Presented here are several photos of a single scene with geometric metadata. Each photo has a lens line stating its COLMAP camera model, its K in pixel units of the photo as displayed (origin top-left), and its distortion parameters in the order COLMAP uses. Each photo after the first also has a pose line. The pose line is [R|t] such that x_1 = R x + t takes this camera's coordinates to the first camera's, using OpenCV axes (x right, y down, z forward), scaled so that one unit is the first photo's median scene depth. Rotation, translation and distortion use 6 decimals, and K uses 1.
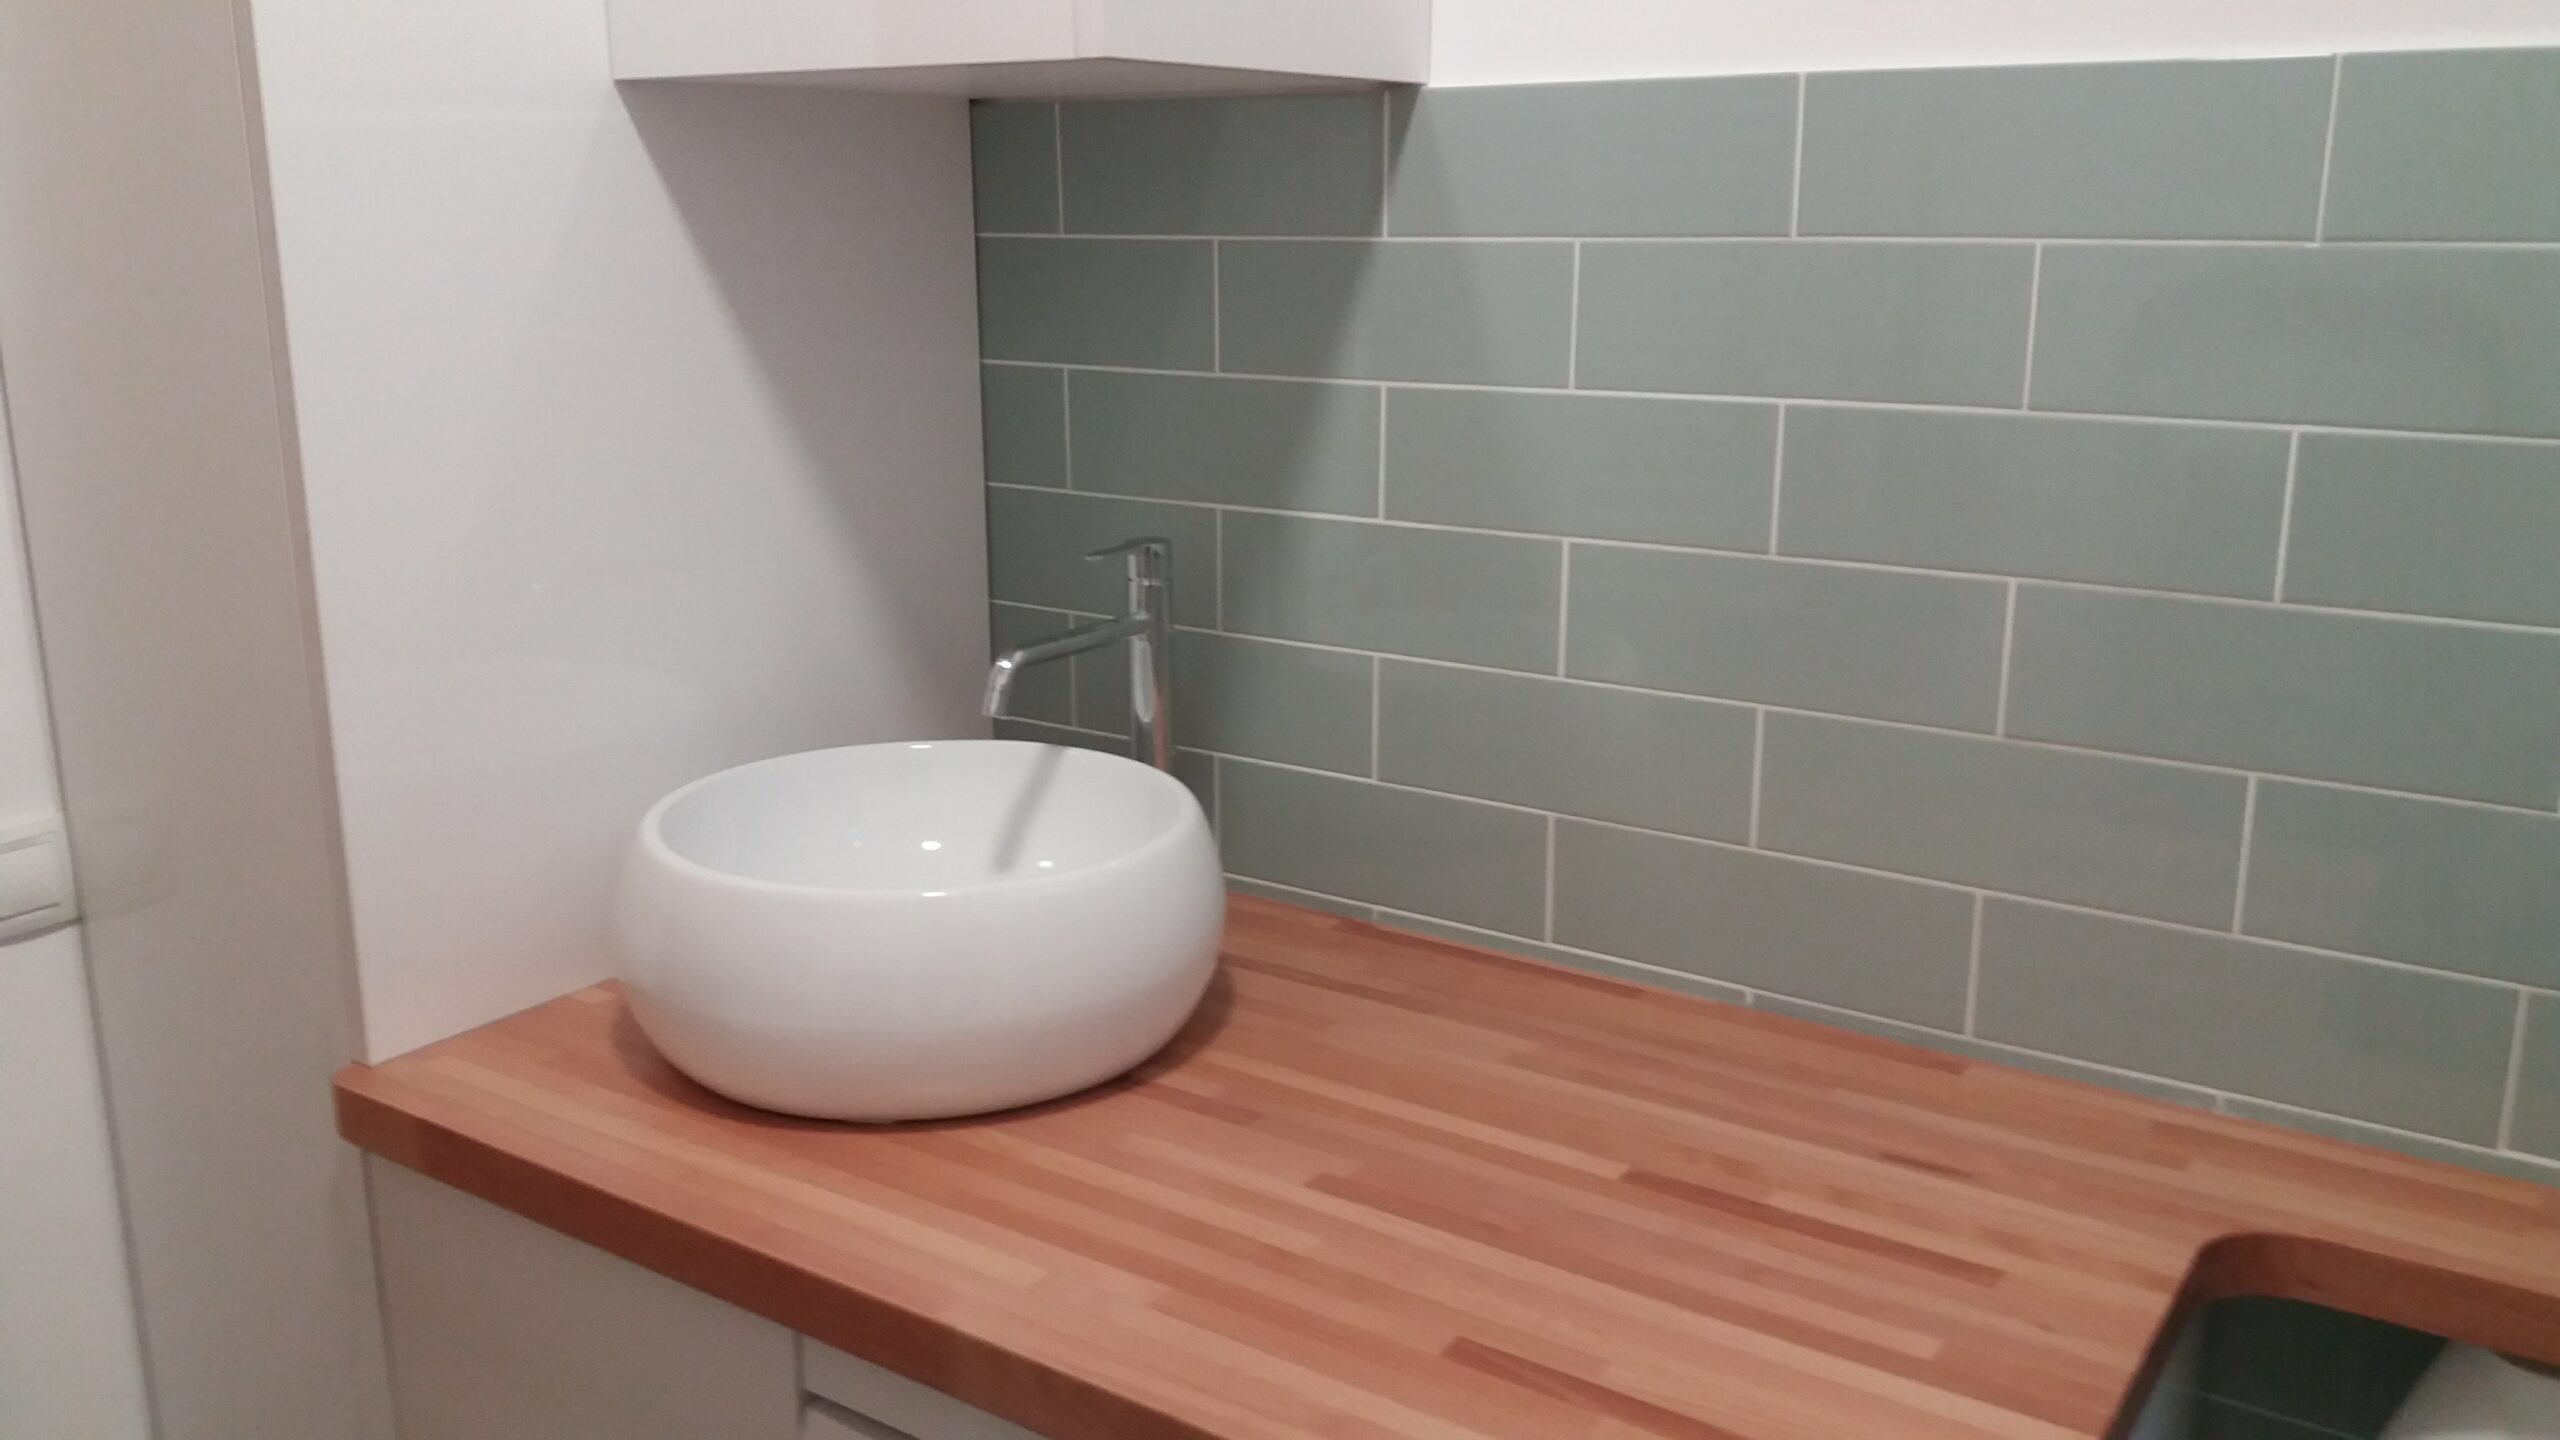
lens RADIAL K [[2069.7, 0, 1280.0], [0, 2069.7, 720.0], [0, 0, 1]] dist [0.166284, -0.331482]
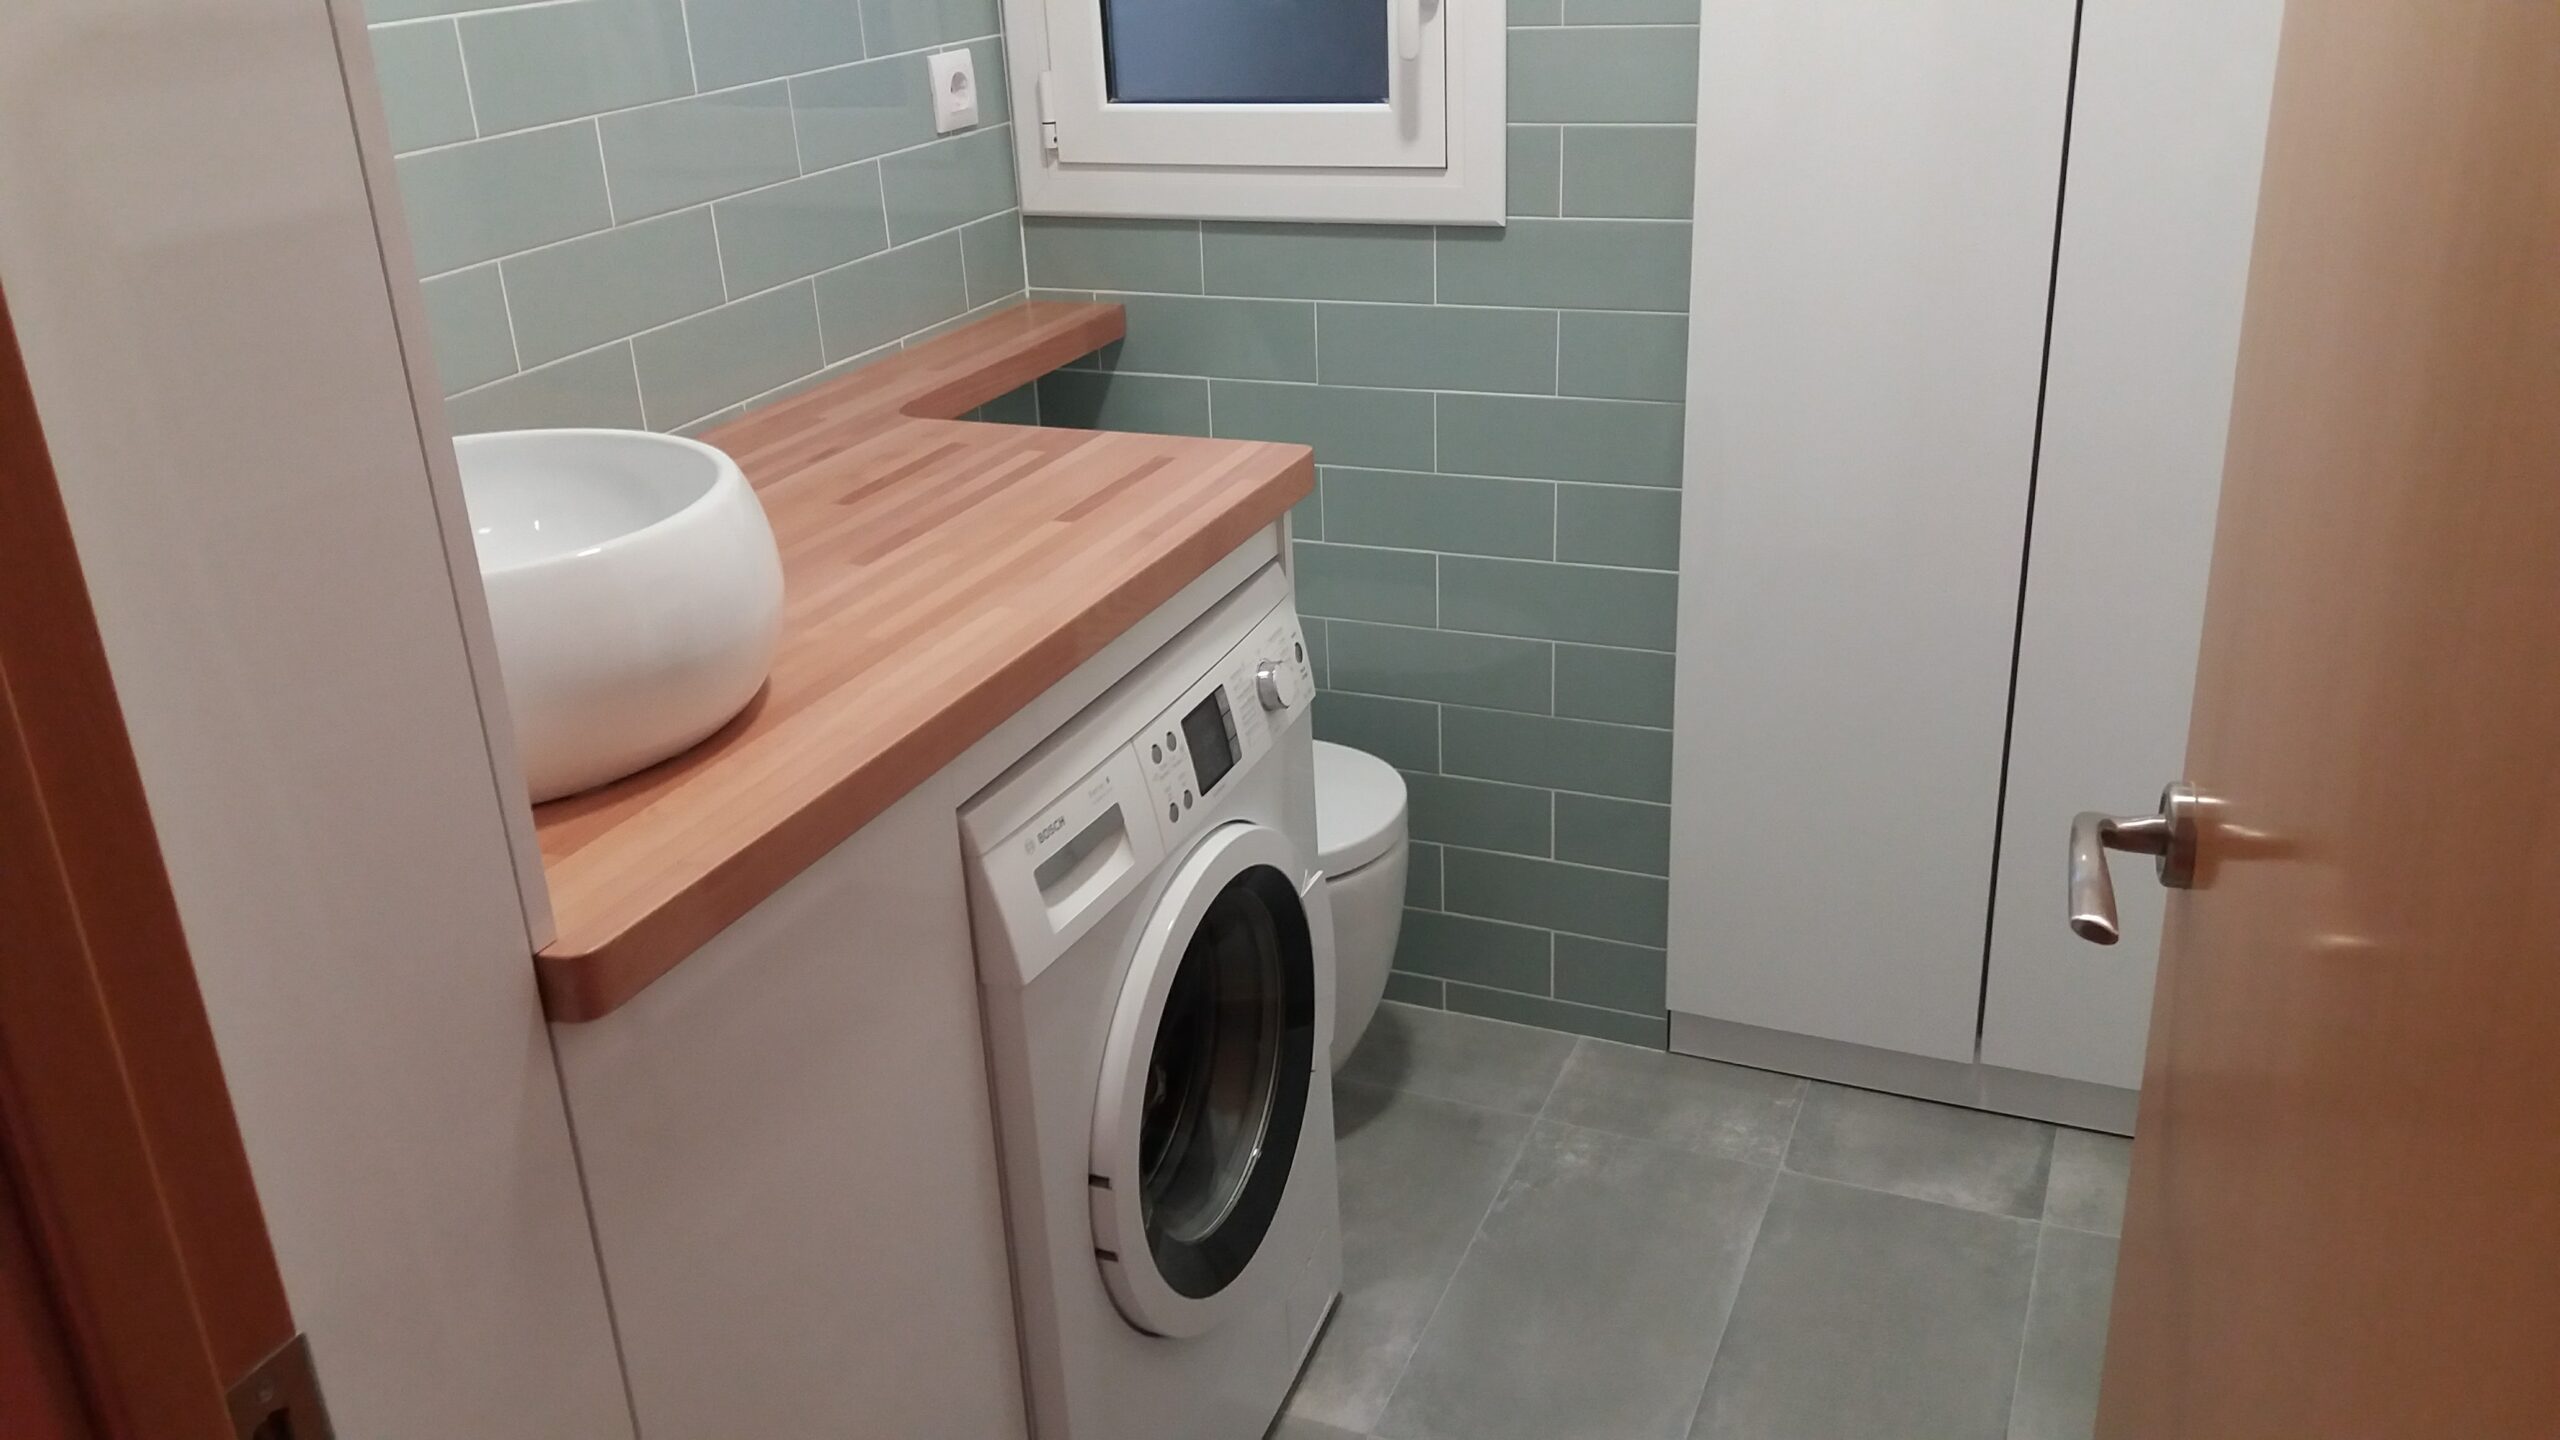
lens RADIAL K [[2069.7, 0, 1280.0], [0, 2069.7, 720.0], [0, 0, 1]] dist [0.166284, -0.331482]
pose [[-0.203874, -0.373202, 0.905072, -1.480154], [0.275978, 0.865087, 0.418880, -0.222185], [-0.939293, 0.335179, -0.073373, 0.929502]]
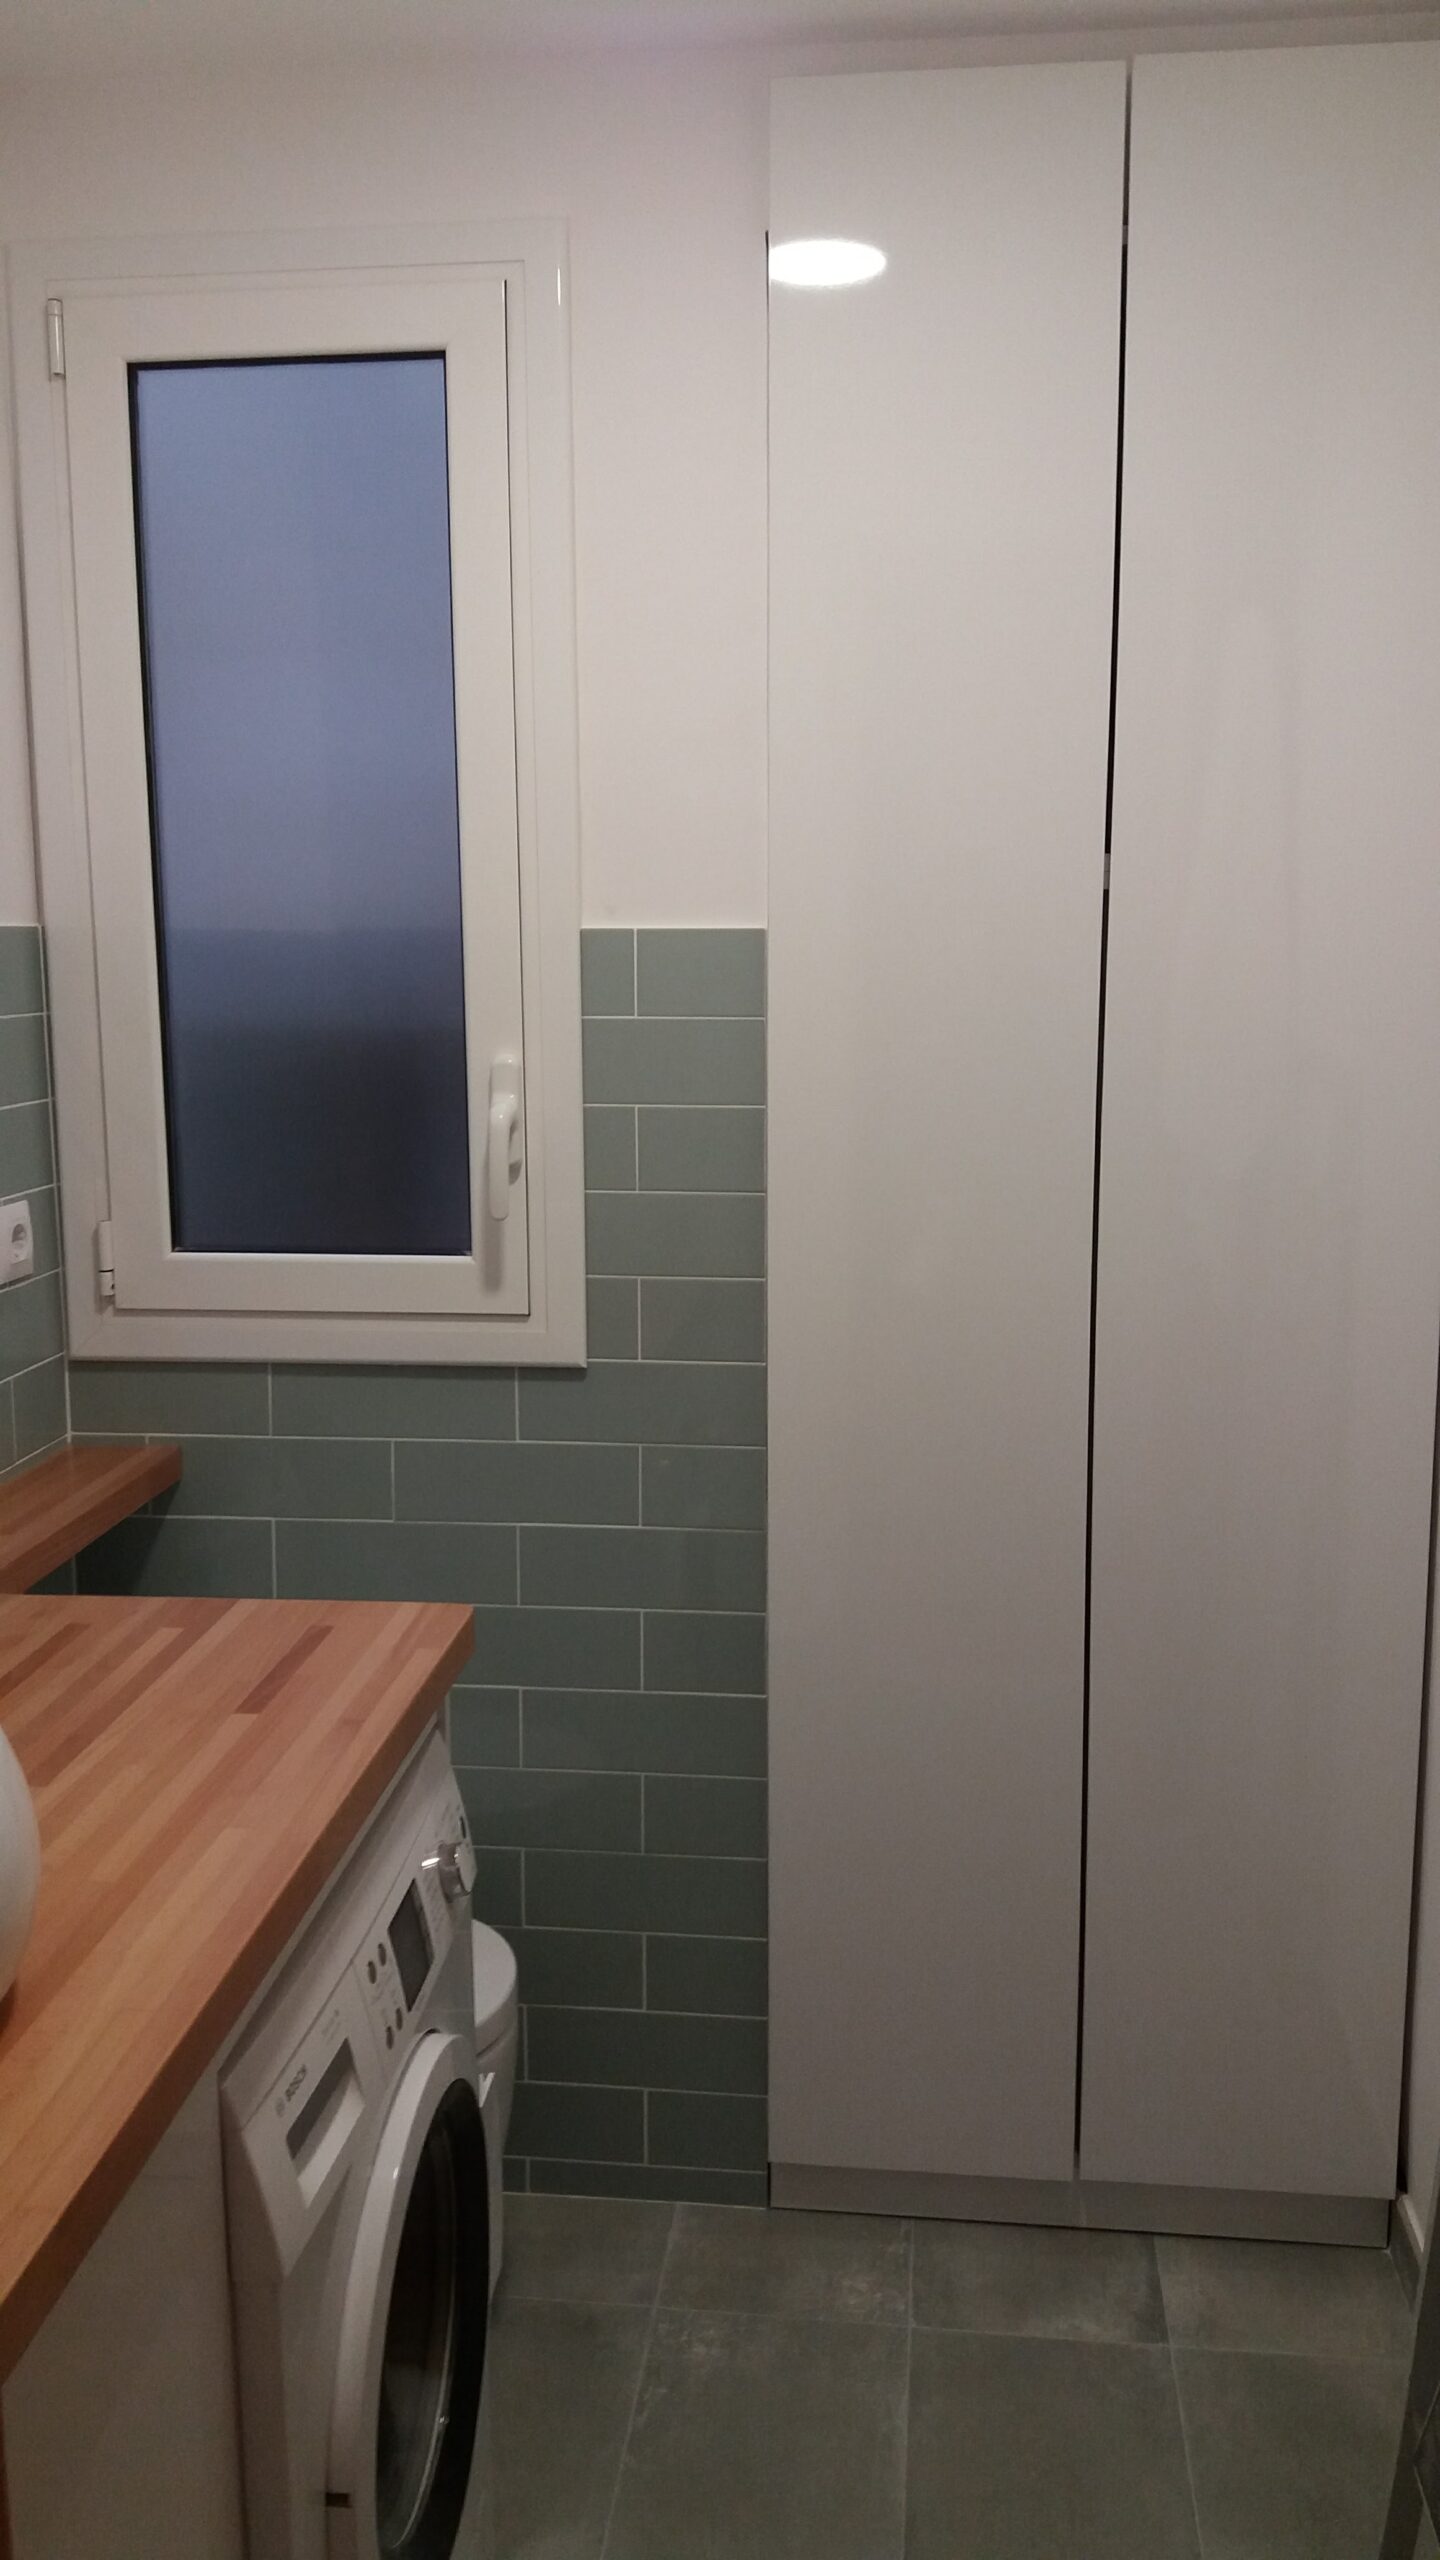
lens RADIAL K [[2069.7, 0, 720.0], [0, 2069.7, 1280.0], [0, 0, 1]] dist [0.166284, -0.331482]
pose [[-0.482804, -0.148471, 0.863051, -1.357306], [0.207902, 0.937915, 0.277654, -0.372009], [-0.850692, 0.313483, -0.421962, 1.169442]]
